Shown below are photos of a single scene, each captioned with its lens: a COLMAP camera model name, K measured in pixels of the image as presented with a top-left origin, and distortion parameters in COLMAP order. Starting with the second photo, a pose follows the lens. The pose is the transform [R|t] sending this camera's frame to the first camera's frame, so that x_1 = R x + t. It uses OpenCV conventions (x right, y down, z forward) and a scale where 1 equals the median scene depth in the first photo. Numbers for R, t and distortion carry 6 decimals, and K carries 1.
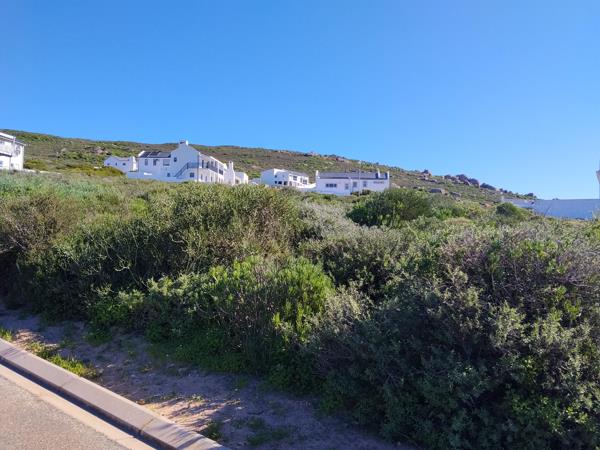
lens RADIAL K [[507.6, 0, 299.7], [0, 507.6, 223.7], [0, 0, 1]] dist [0.077149, -0.137421]
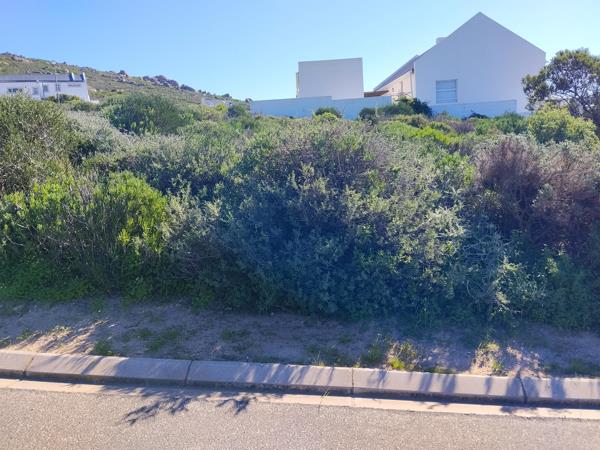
lens RADIAL K [[507.6, 0, 302.6], [0, 507.6, 227.2], [0, 0, 1]] dist [0.077149, -0.137421]
pose [[0.844005, -0.163029, 0.510957, -0.317581], [0.062734, 0.976151, 0.207831, -0.015906], [-0.532654, -0.143356, 0.834104, -0.011027]]
